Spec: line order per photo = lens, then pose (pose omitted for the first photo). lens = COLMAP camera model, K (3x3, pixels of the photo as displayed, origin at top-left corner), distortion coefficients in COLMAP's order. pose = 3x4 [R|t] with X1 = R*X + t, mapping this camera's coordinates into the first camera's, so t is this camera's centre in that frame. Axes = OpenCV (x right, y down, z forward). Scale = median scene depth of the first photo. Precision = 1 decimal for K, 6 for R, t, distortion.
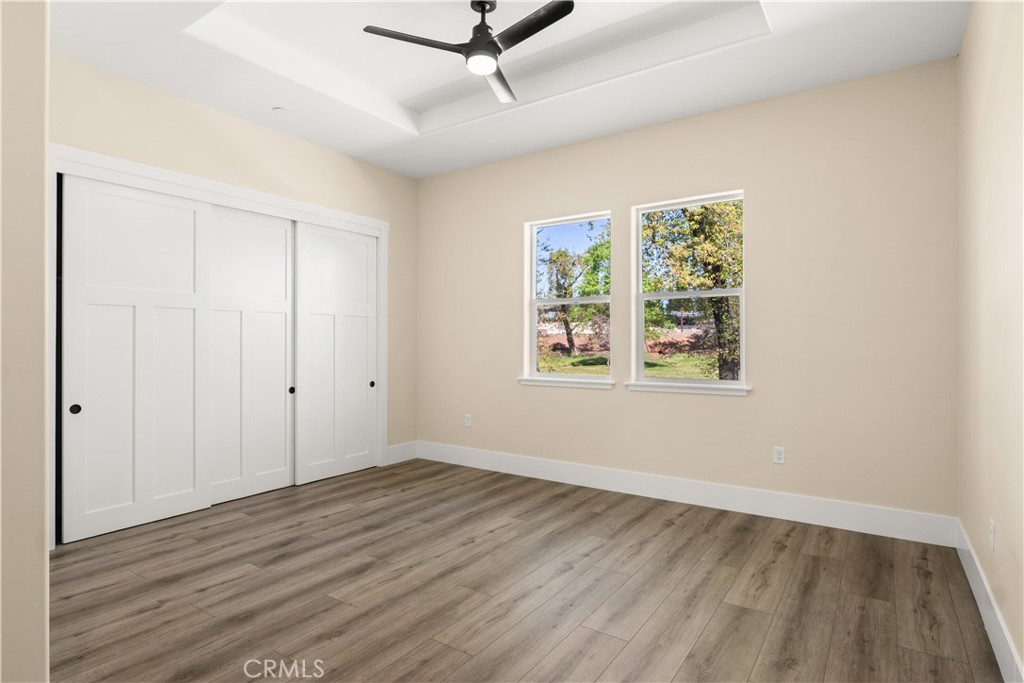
lens RADIAL K [[540.5, 0, 508.4], [0, 540.5, 341.3], [0, 0, 1]] dist [-0.004558, 0.000743]
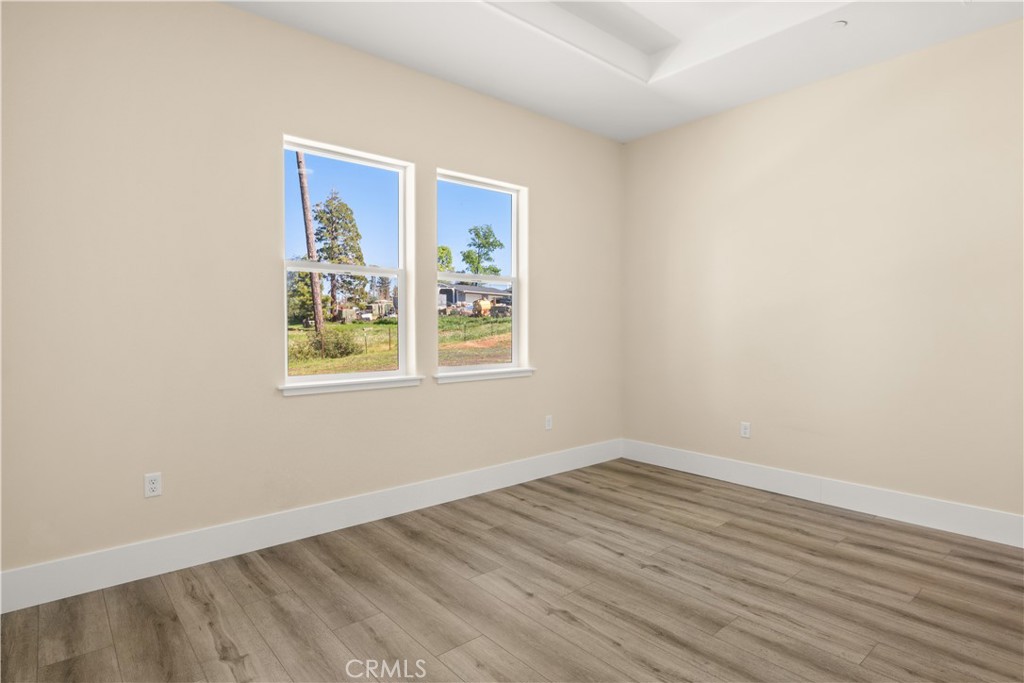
lens RADIAL K [[540.5, 0, 508.4], [0, 540.5, 340.4], [0, 0, 1]] dist [-0.004558, 0.000743]
pose [[0.259543, -0.029614, 0.965277, -0.686194], [-0.000130, 0.999529, 0.030700, -0.006132], [-0.965732, -0.008094, 0.259417, 0.805566]]
